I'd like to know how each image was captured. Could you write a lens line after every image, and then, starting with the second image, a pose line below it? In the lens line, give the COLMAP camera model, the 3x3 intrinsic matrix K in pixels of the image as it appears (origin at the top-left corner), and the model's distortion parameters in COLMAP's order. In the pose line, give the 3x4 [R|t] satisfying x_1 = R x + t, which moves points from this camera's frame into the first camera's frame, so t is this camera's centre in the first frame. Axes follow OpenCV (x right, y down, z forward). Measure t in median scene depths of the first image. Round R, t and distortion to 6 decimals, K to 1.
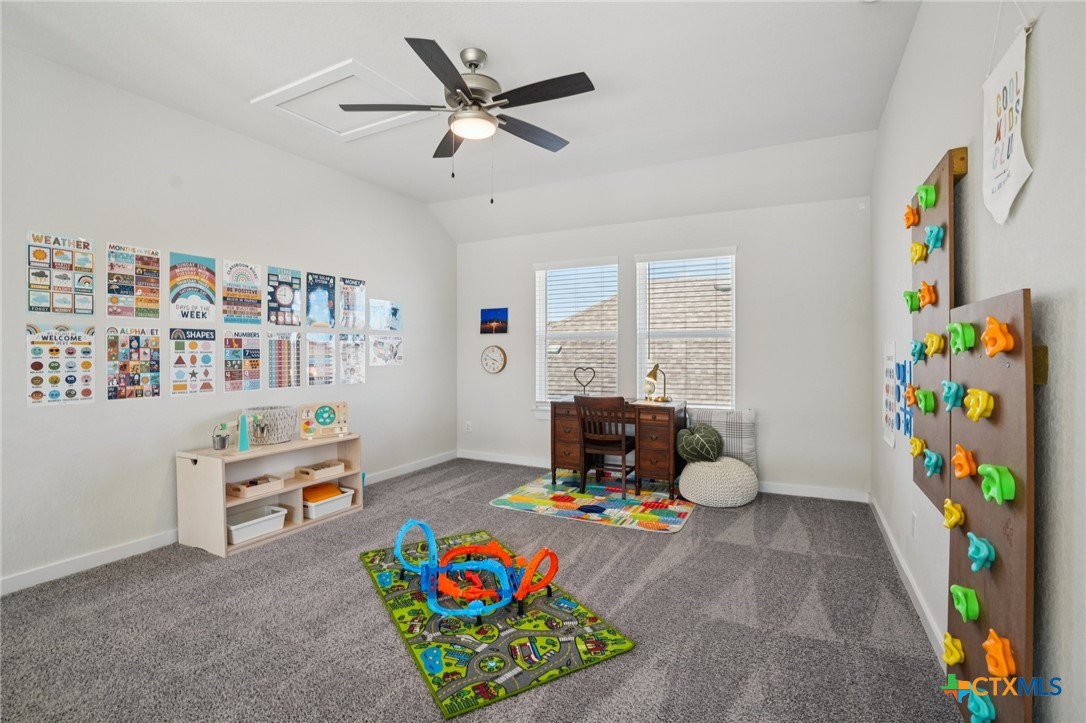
lens RADIAL K [[500.7, 0, 542.2], [0, 500.7, 354.3], [0, 0, 1]] dist [-0.051322, 0.015836]
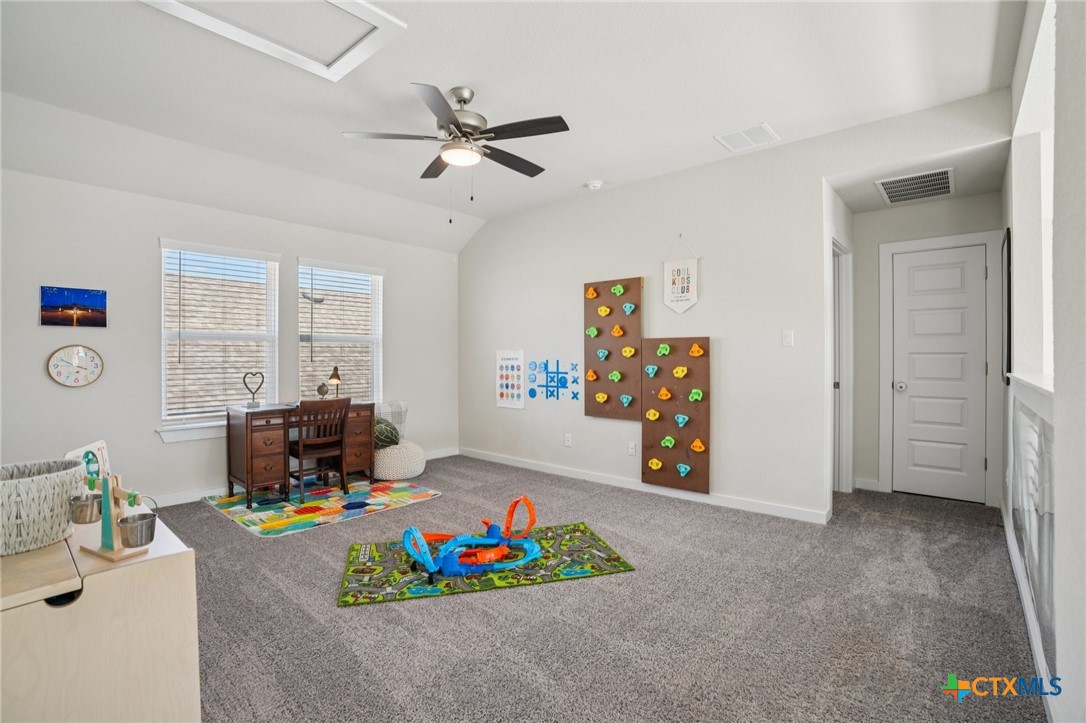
lens RADIAL K [[500.7, 0, 538.9], [0, 500.7, 359.6], [0, 0, 1]] dist [-0.051322, 0.015836]
pose [[0.249404, -0.007332, 0.968372, -0.846701], [0.001342, 0.999973, 0.007225, -0.002481], [-0.968399, -0.000502, 0.249407, 0.384560]]
